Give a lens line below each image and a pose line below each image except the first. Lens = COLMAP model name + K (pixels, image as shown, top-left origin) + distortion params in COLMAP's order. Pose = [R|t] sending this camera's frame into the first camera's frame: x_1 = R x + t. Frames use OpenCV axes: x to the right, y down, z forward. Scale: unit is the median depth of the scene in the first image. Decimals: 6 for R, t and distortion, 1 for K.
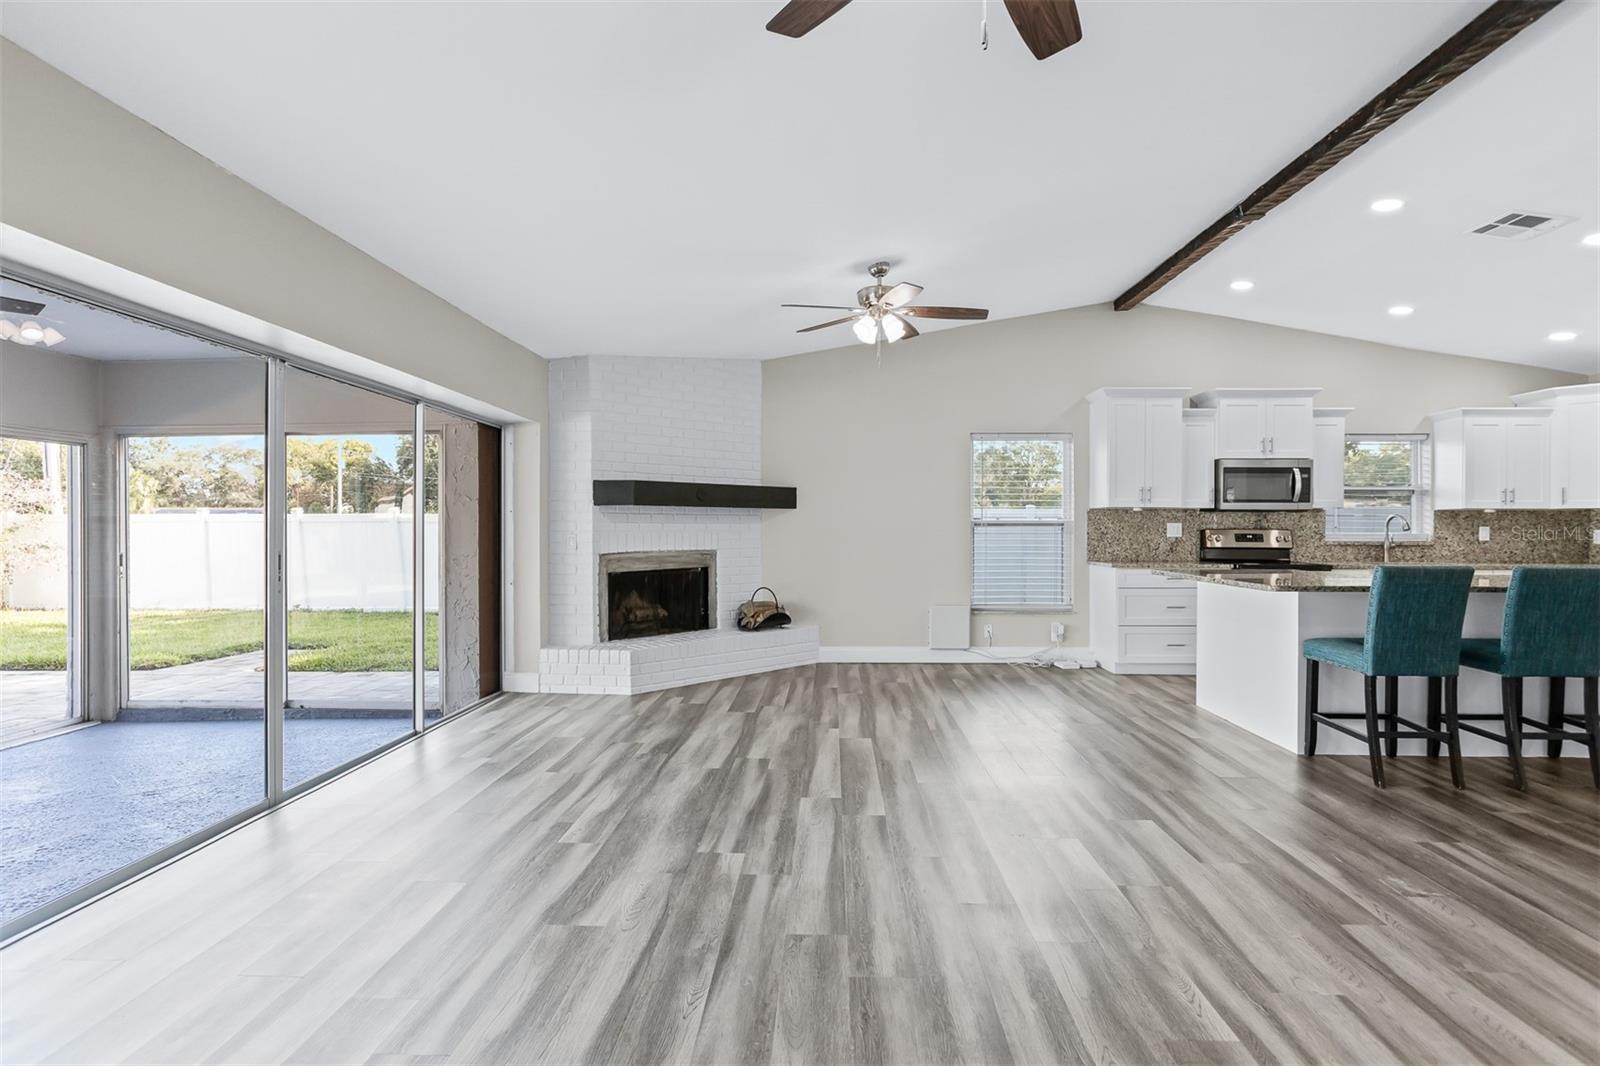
lens RADIAL K [[809.4, 0, 798.5], [0, 809.4, 531.4], [0, 0, 1]] dist [-0.016932, 0.011448]
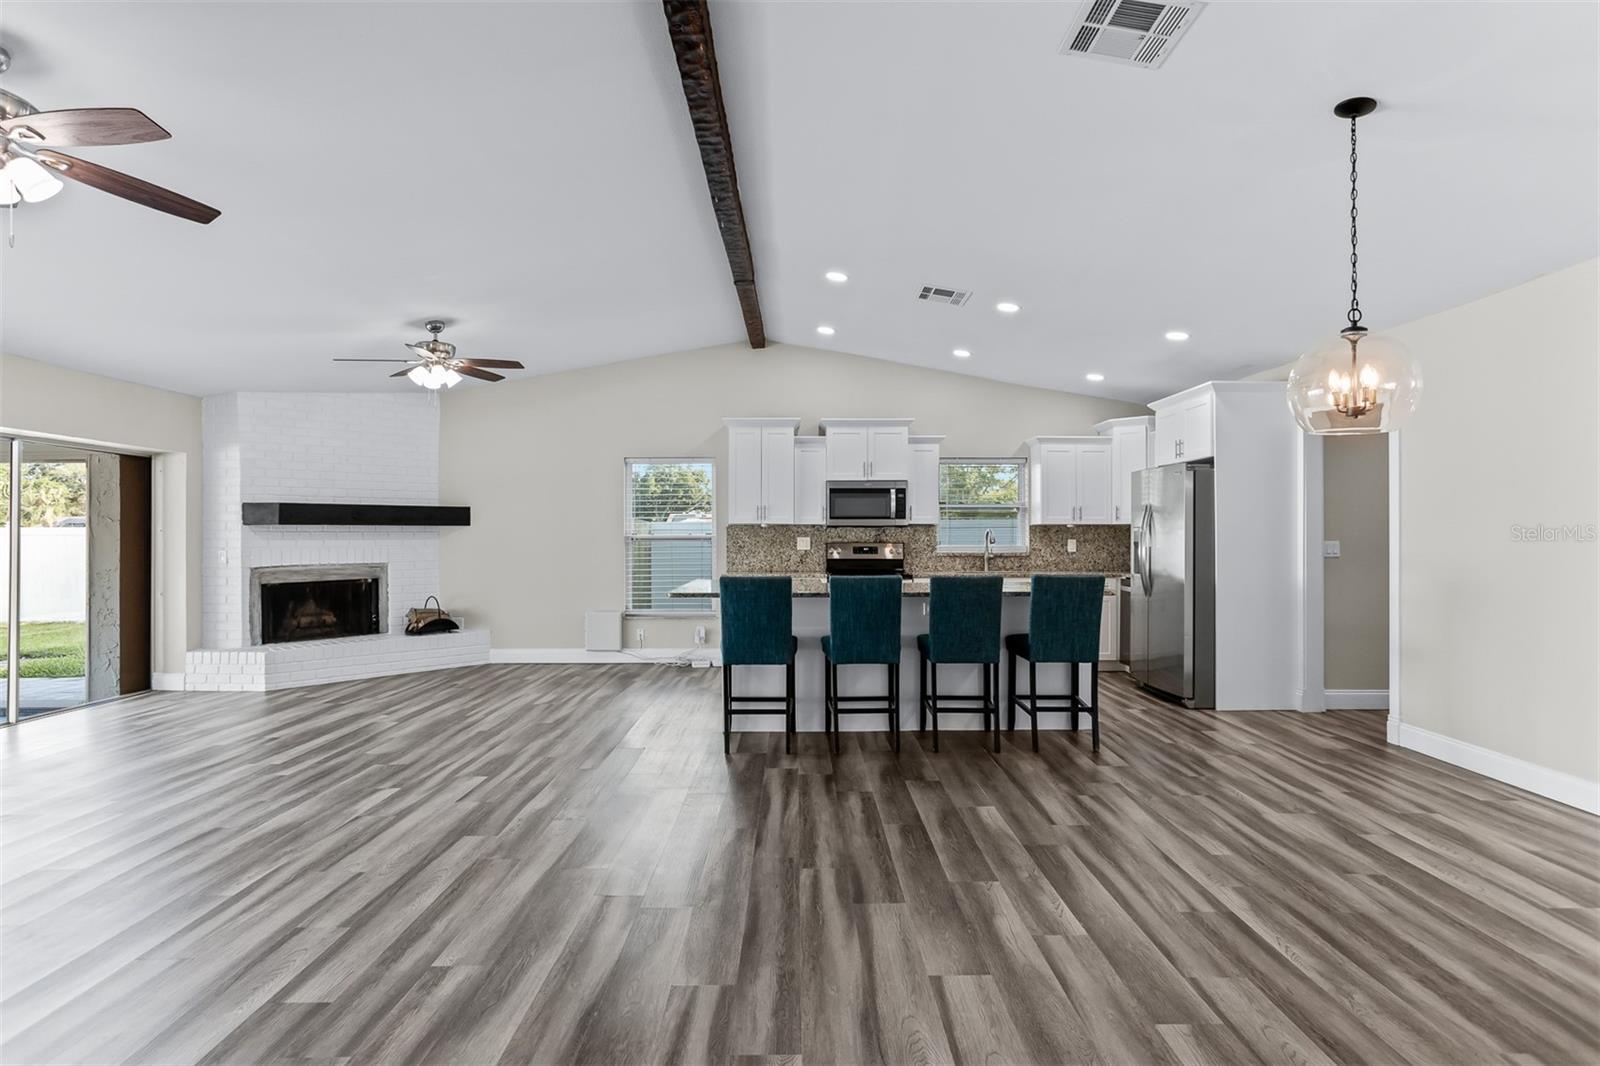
lens RADIAL K [[818.3, 0, 794.5], [0, 818.3, 535.3], [0, 0, 1]] dist [-0.016265, 0.009702]
pose [[0.999337, -0.003888, 0.036193, 0.477396], [0.004053, 0.999982, -0.004487, -0.009410], [-0.036174, 0.004631, 0.999335, -0.173141]]
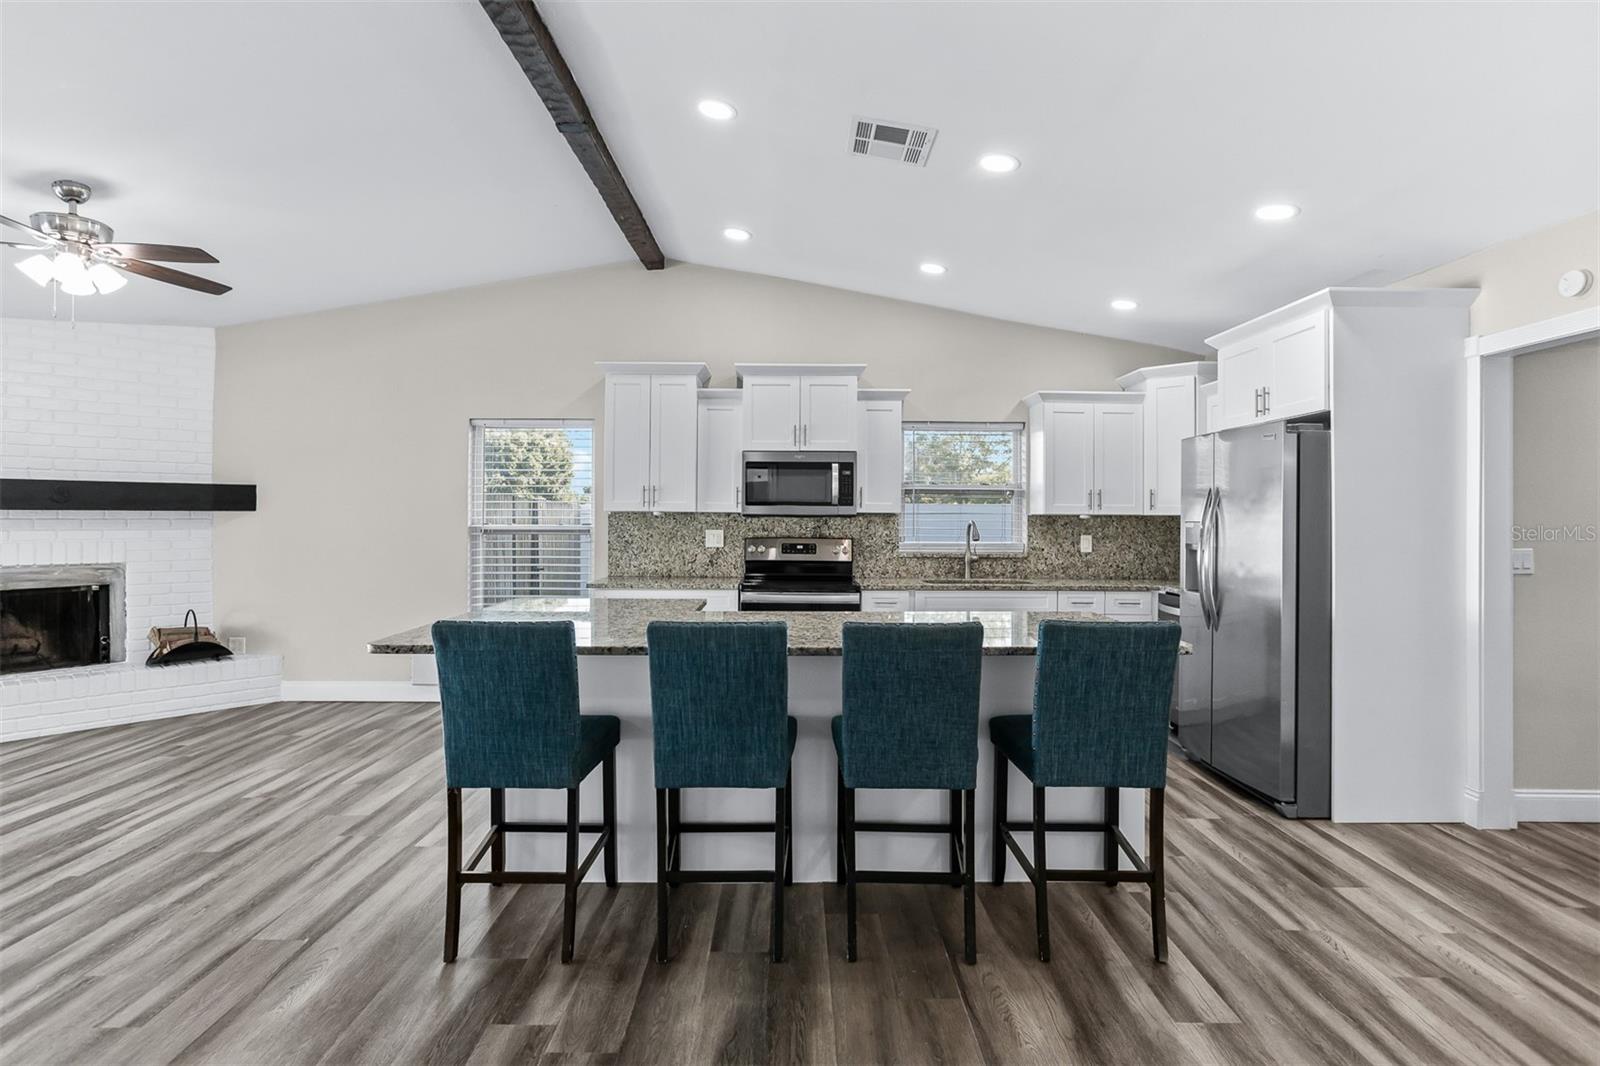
lens RADIAL K [[809.4, 0, 788.0], [0, 809.4, 514.5], [0, 0, 1]] dist [-0.016932, 0.011448]
pose [[0.999409, 0.002829, 0.034268, 0.594273], [-0.002592, 0.999972, -0.006961, -0.023787], [-0.034287, 0.006868, 0.999388, 0.203993]]
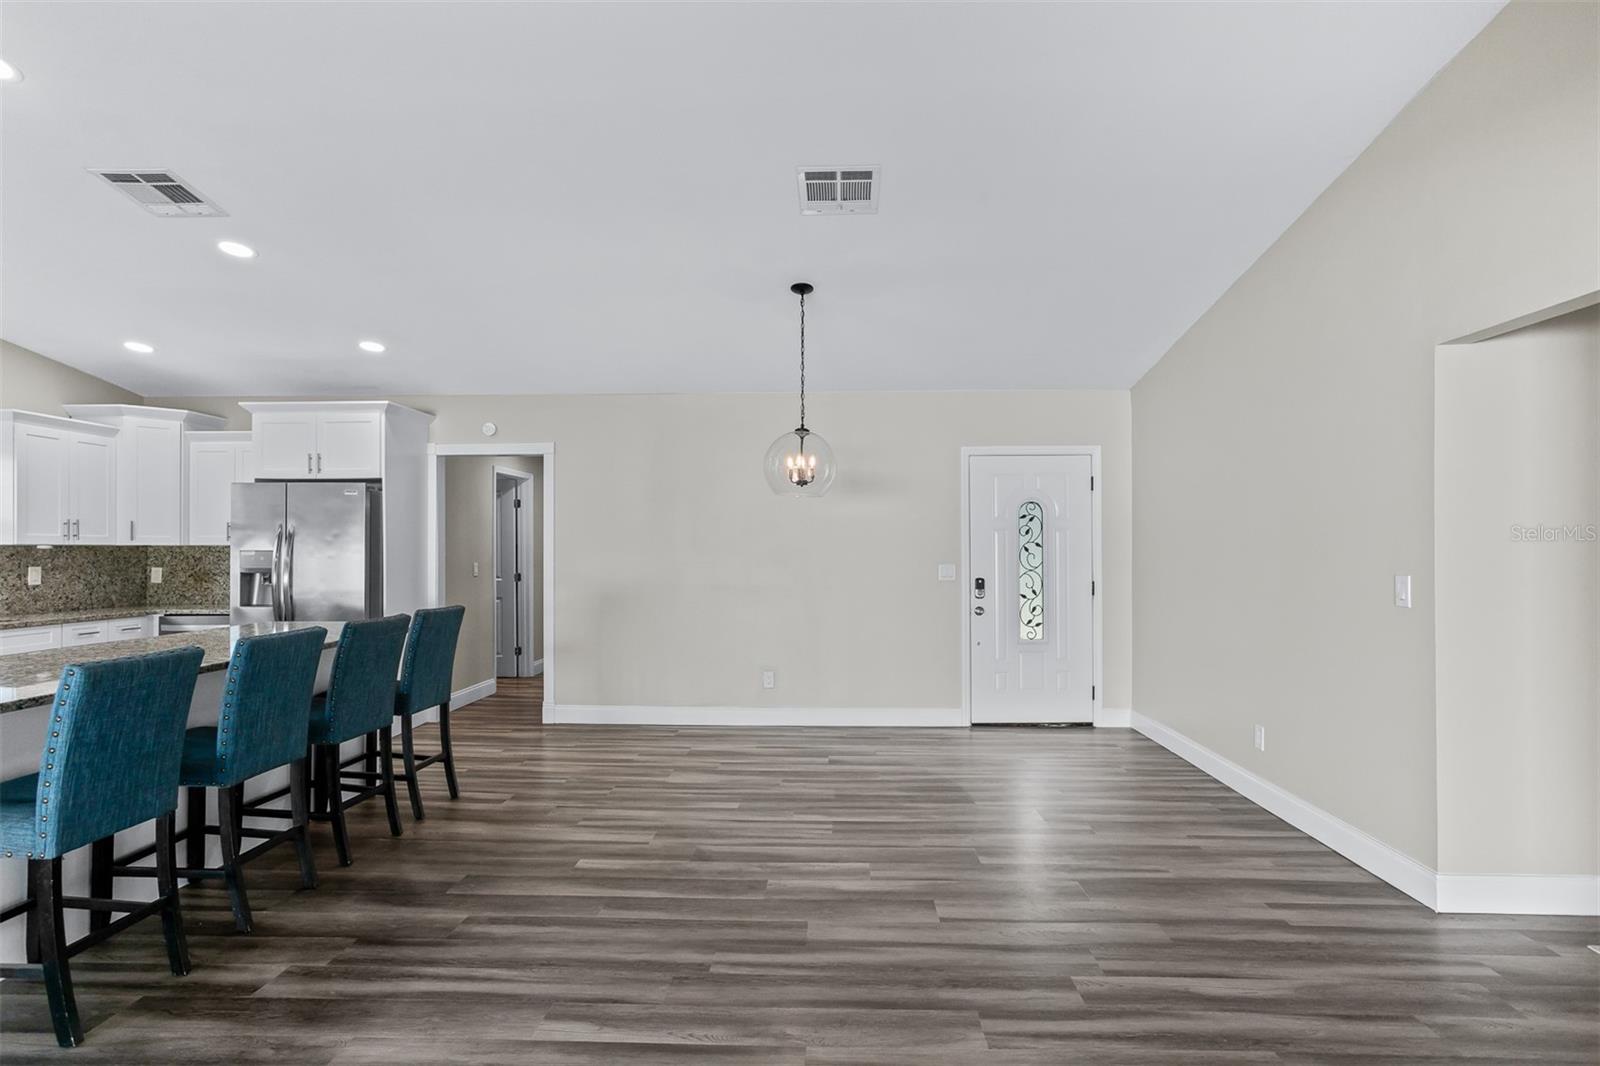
lens RADIAL K [[809.4, 0, 824.2], [0, 809.4, 543.3], [0, 0, 1]] dist [-0.016932, 0.011448]
pose [[-0.004128, 0.003943, 0.999984, 0.082250], [0.006429, 0.999972, -0.003916, -0.023800], [-0.999971, 0.006413, -0.004154, 0.275895]]
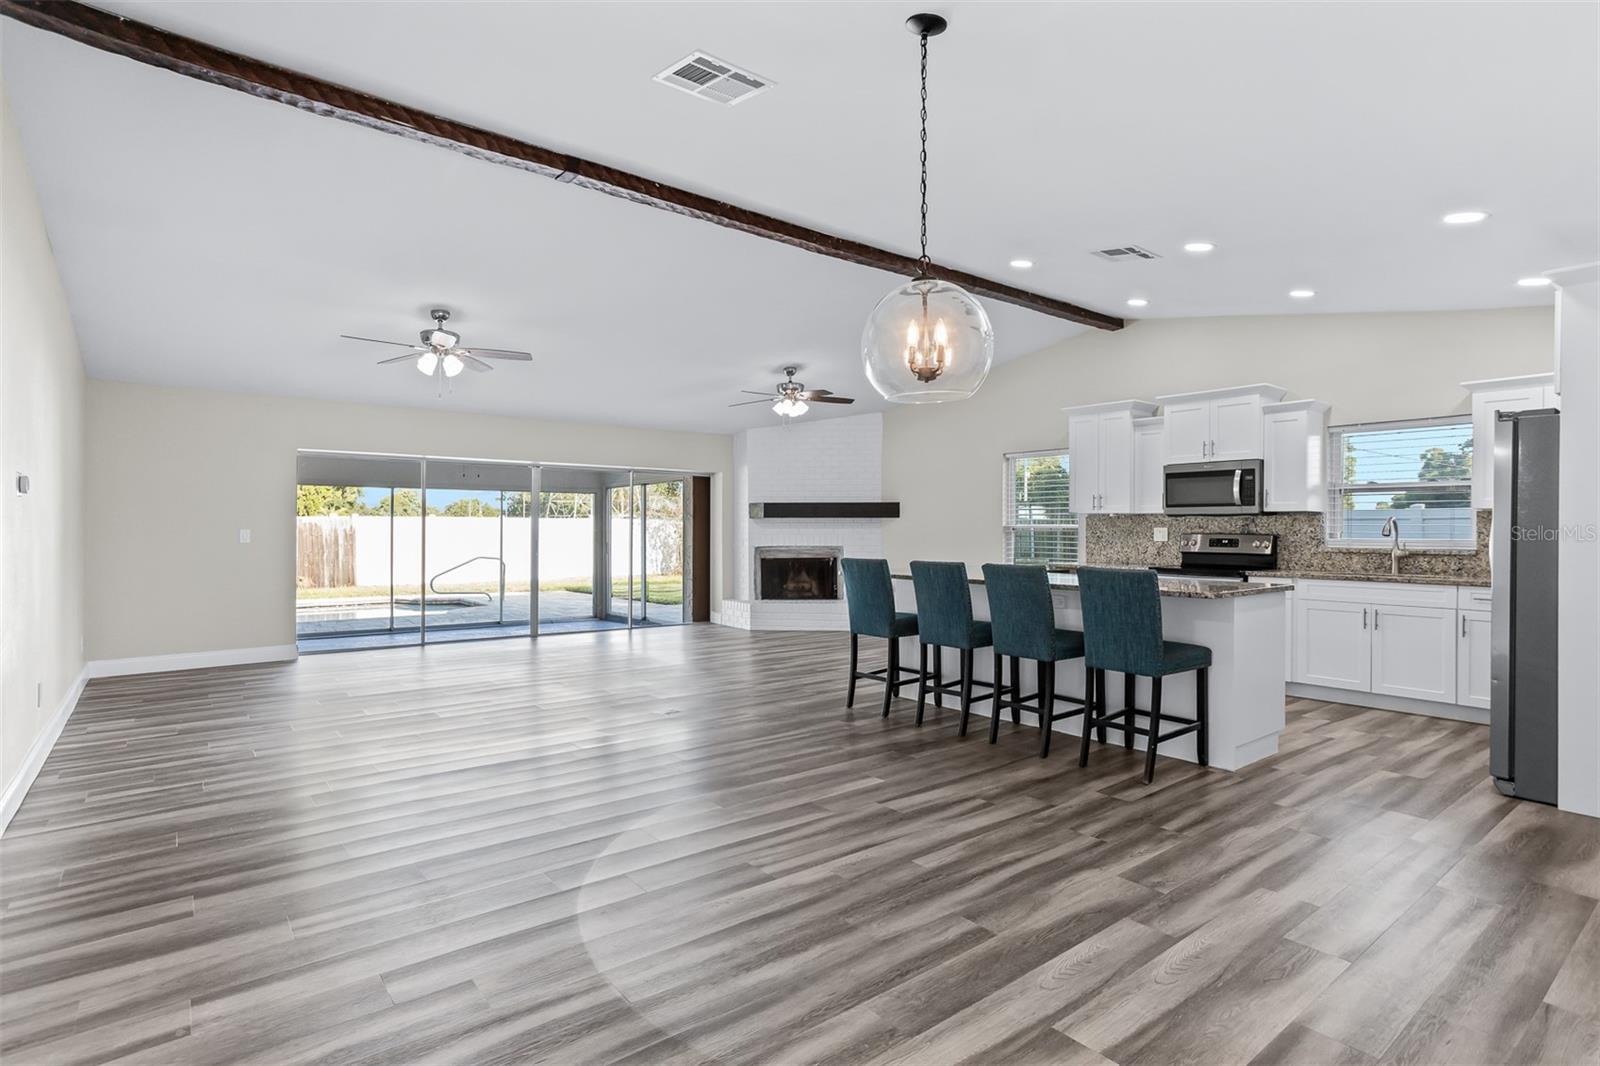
lens RADIAL K [[818.3, 0, 802.8], [0, 818.3, 510.5], [0, 0, 1]] dist [-0.016265, 0.009702]
pose [[0.651034, -0.017071, -0.758856, 1.108731], [-0.003498, 0.999669, -0.025489, -0.004564], [0.759040, 0.019249, 0.650759, -0.032465]]
